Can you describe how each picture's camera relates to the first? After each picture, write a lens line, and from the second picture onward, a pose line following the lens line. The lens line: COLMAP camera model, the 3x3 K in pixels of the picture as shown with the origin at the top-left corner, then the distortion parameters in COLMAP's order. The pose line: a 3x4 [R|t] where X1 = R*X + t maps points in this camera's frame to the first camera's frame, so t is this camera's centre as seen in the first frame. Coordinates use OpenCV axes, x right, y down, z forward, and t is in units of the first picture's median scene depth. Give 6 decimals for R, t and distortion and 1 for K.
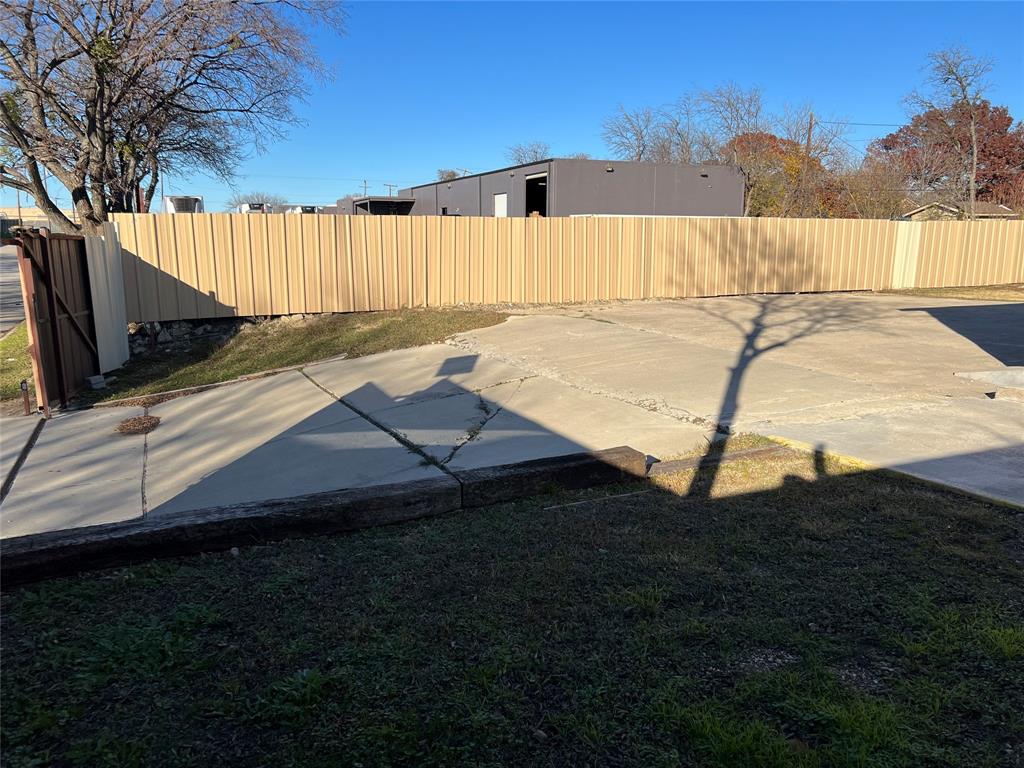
lens RADIAL K [[774.8, 0, 512.0], [0, 774.8, 387.7], [0, 0, 1]] dist [0.076252, -0.085302]
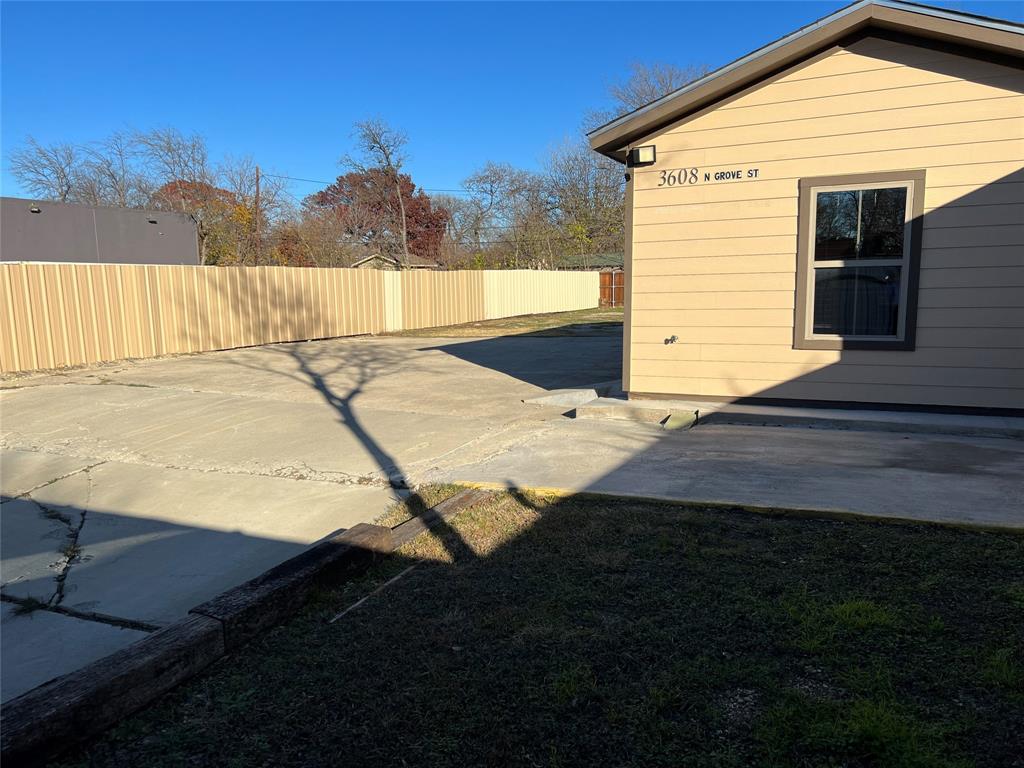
lens RADIAL K [[774.8, 0, 518.4], [0, 774.8, 384.9], [0, 0, 1]] dist [0.076252, -0.085302]
pose [[0.769872, -0.099740, 0.630356, -0.143778], [0.139462, 0.990133, -0.013662, -0.024040], [-0.622774, 0.098429, 0.776186, 0.105631]]
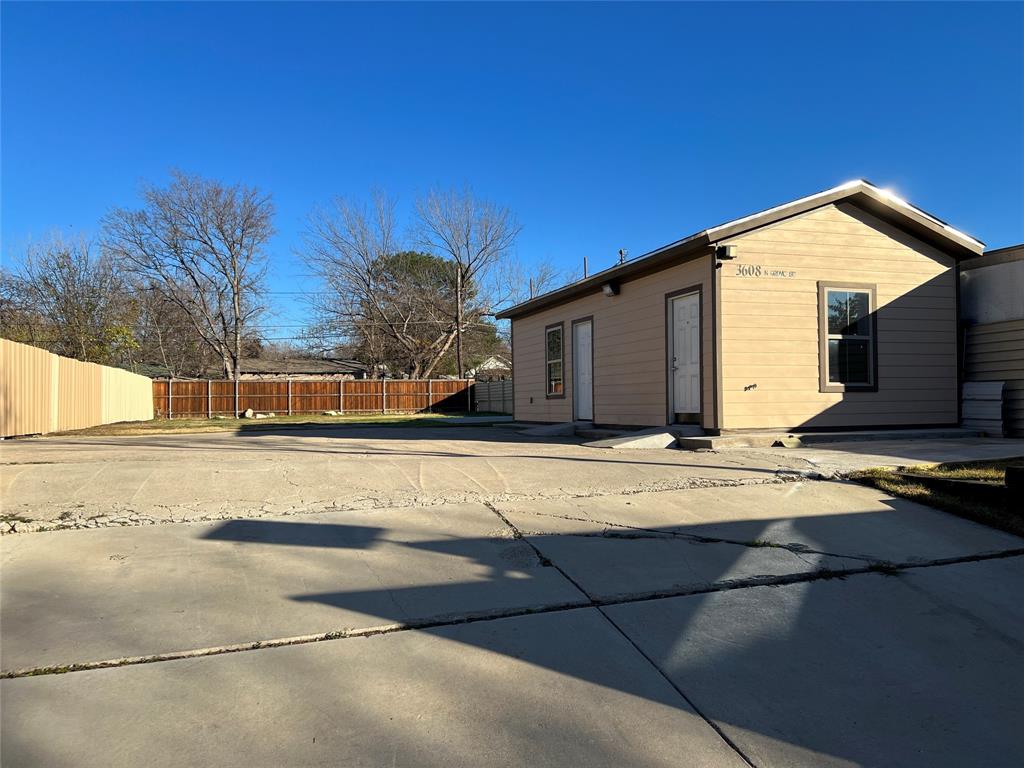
lens RADIAL K [[774.8, 0, 512.2], [0, 774.8, 390.7], [0, 0, 1]] dist [0.076252, -0.085302]
pose [[0.081597, 0.019394, 0.996477, -0.476612], [0.198632, 0.979437, -0.035328, -0.065188], [-0.976671, 0.200815, 0.076067, 0.646243]]
